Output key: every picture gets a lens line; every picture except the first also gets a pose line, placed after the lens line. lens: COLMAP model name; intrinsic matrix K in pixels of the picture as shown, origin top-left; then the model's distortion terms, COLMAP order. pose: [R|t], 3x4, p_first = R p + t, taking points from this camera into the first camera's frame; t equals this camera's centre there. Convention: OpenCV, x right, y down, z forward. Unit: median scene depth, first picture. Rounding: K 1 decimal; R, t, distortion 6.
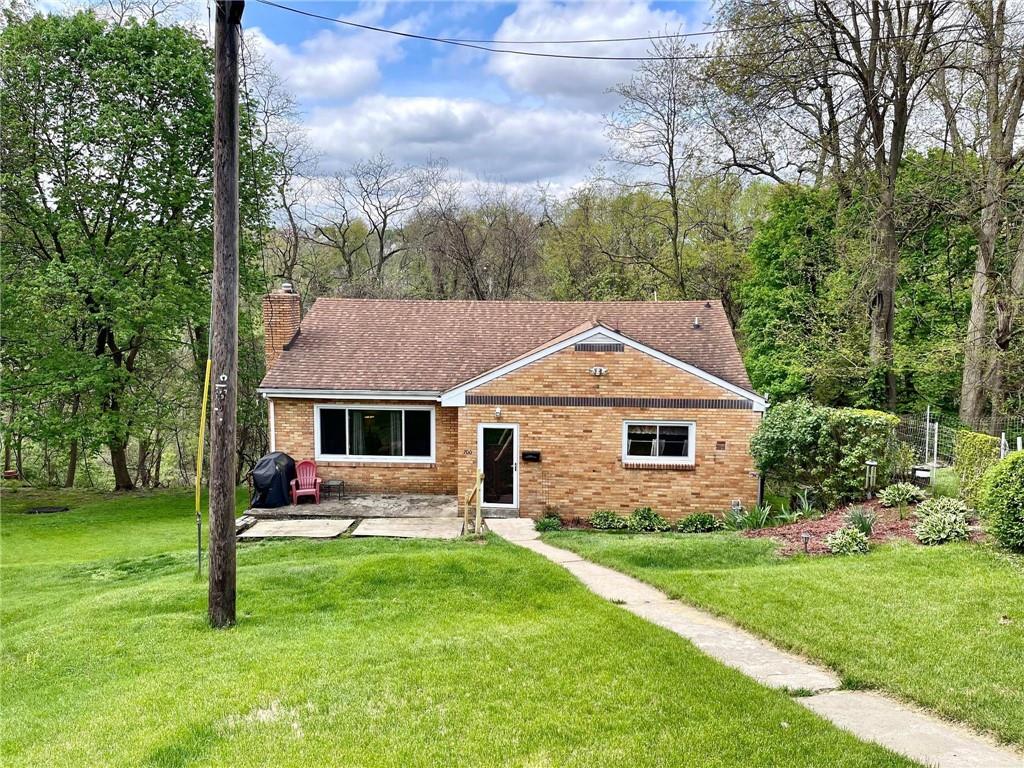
lens RADIAL K [[781.4, 0, 513.2], [0, 781.4, 384.3], [0, 0, 1]] dist [0.000258, -0.001266]
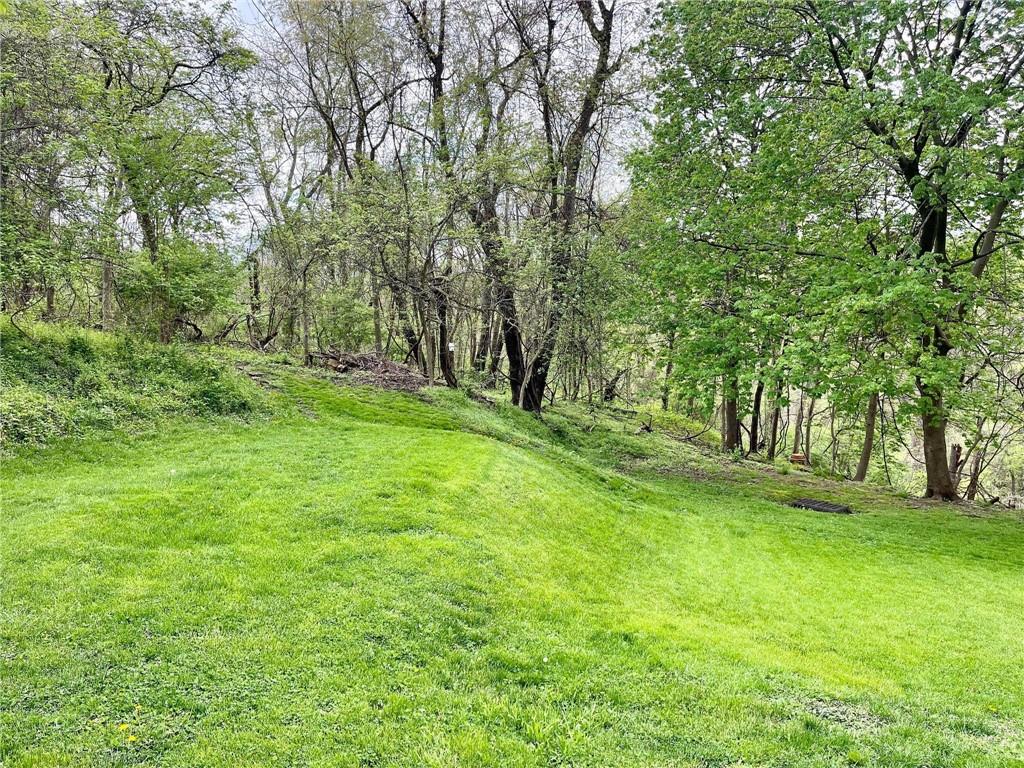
lens RADIAL K [[781.4, 0, 513.0], [0, 781.4, 384.6], [0, 0, 1]] dist [0.000258, -0.001266]
pose [[0.577410, 0.064493, -0.813903, -0.232305], [-0.078968, 0.996613, 0.022949, 0.068019], [0.812627, 0.051021, 0.580547, 0.429028]]
